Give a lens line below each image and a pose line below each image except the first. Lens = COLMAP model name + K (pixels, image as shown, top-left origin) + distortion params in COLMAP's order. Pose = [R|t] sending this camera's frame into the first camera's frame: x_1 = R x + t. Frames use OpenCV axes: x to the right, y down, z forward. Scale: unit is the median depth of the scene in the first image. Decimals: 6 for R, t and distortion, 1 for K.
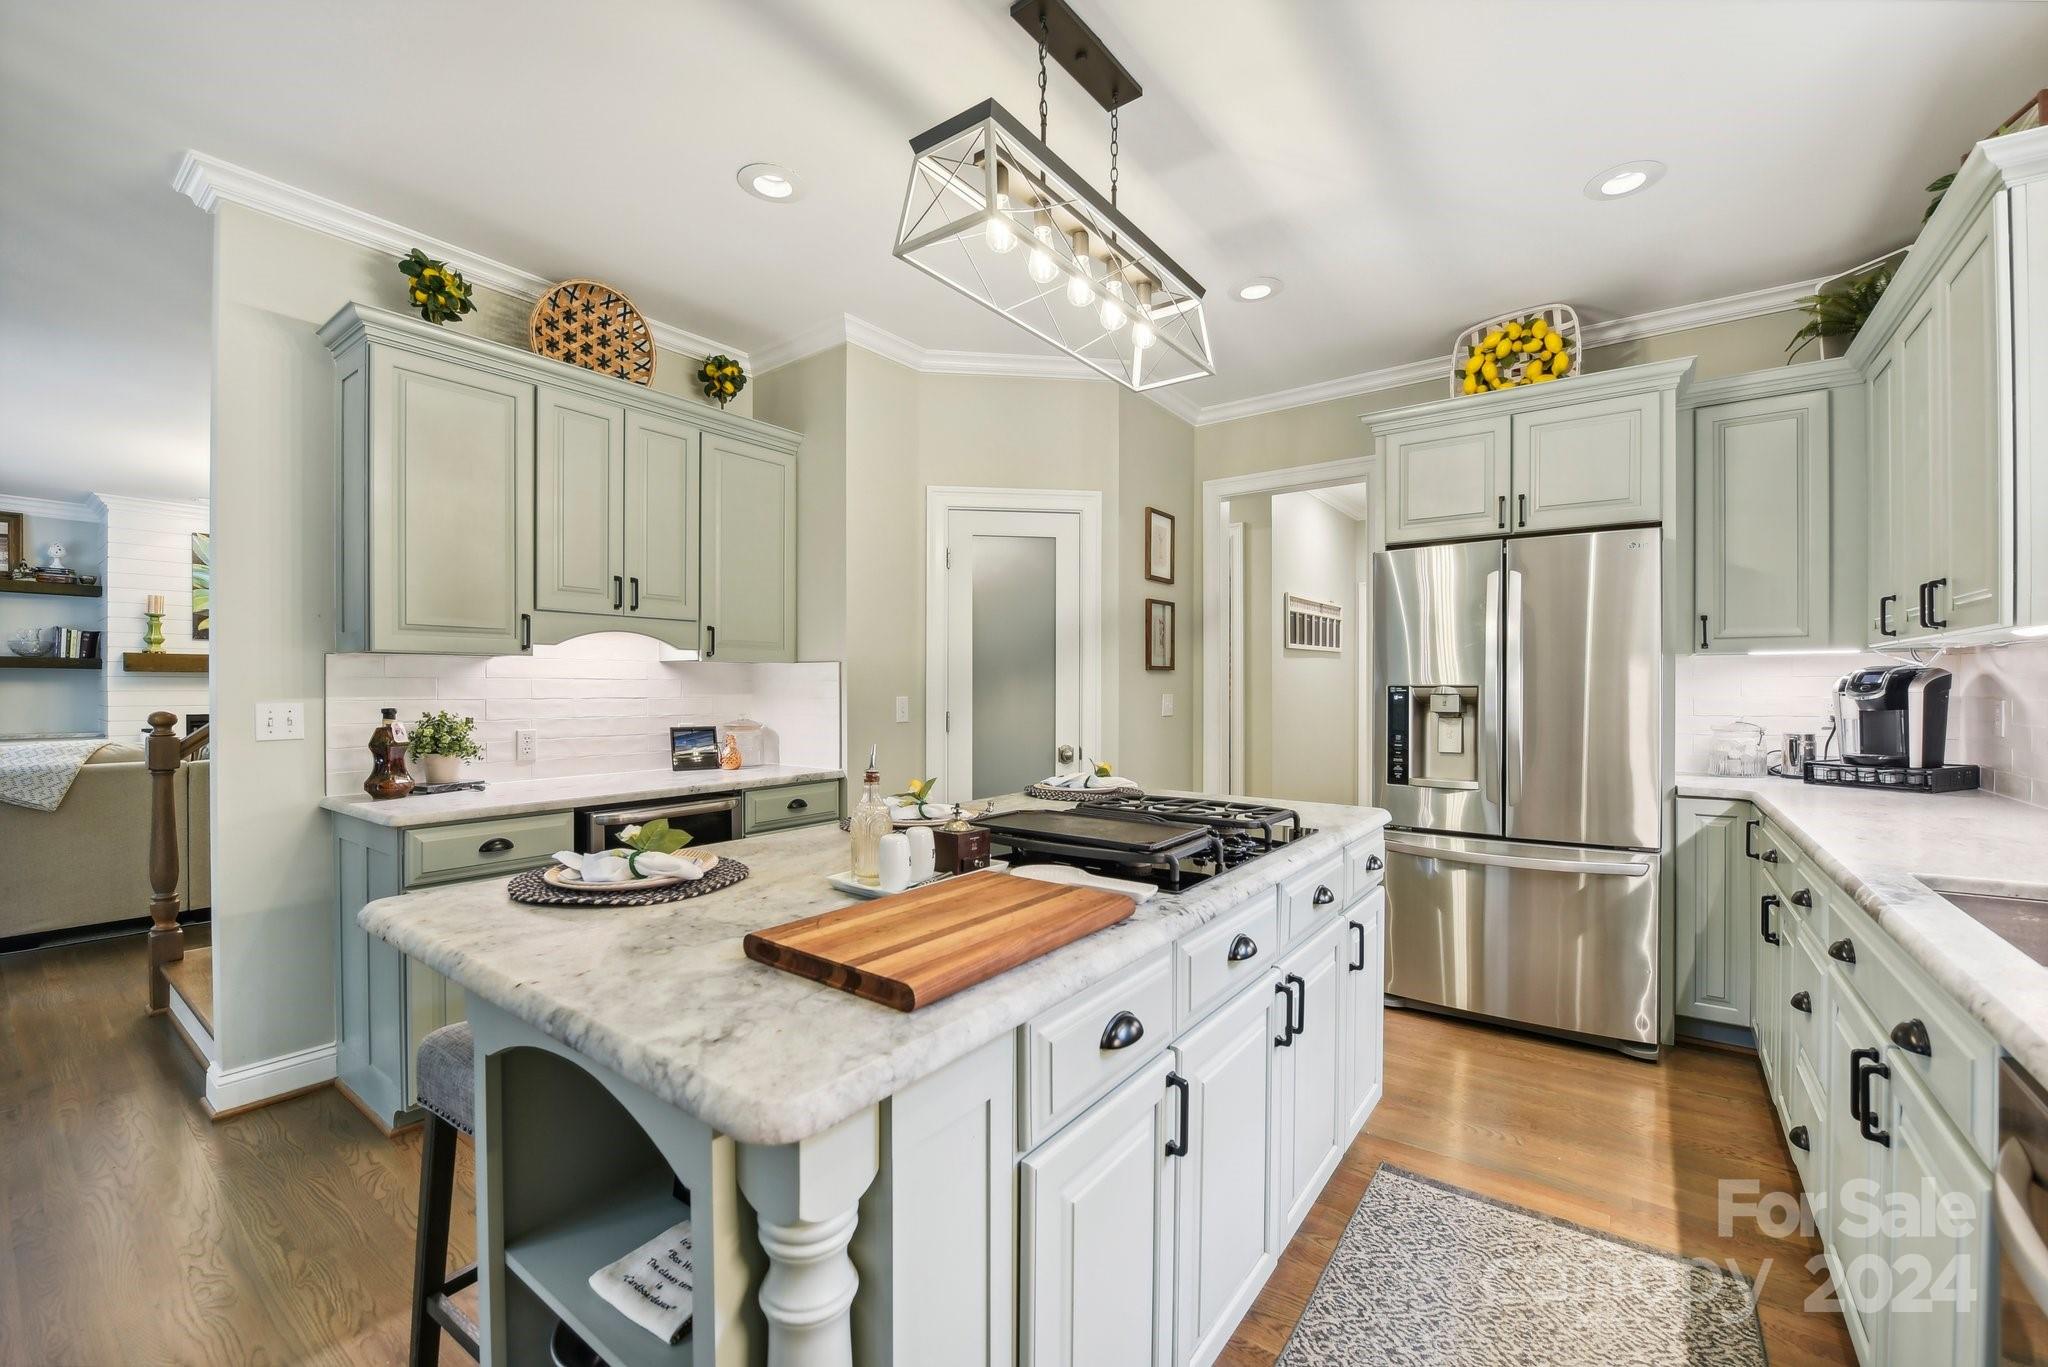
lens RADIAL K [[830.0, 0, 1015.5], [0, 830.0, 690.0], [0, 0, 1]] dist [-0.019702, 0.000381]
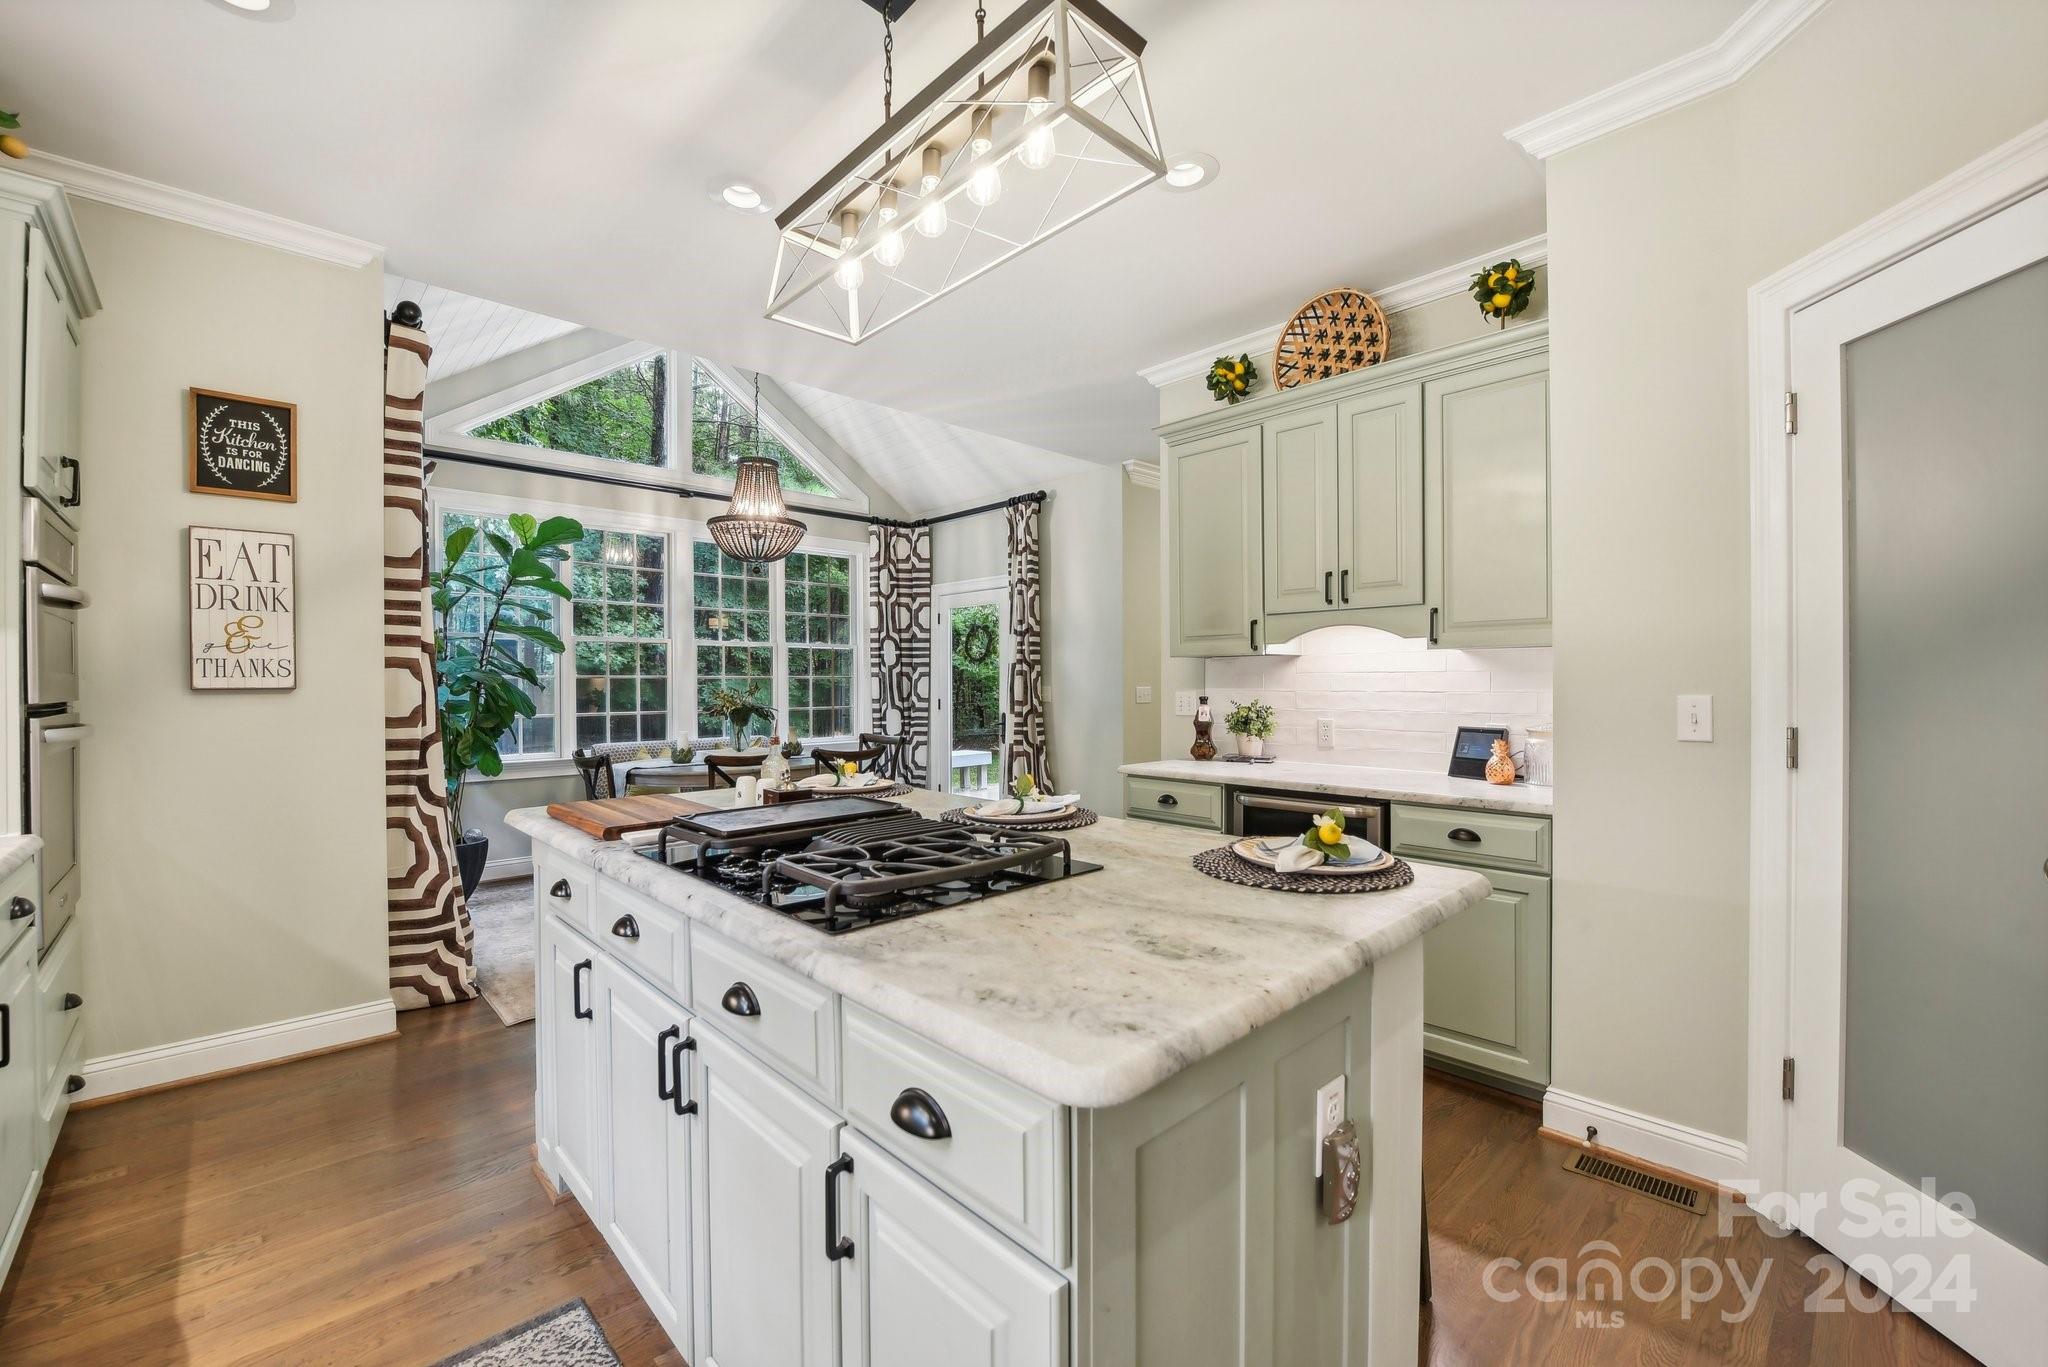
lens RADIAL K [[830.0, 0, 1033.1], [0, 830.0, 687.7], [0, 0, 1]] dist [-0.019702, 0.000381]
pose [[-0.147603, 0.003612, -0.989040, 0.577615], [0.000647, 0.999993, 0.003556, 0.001417], [0.989046, -0.000115, -0.147605, 0.779355]]
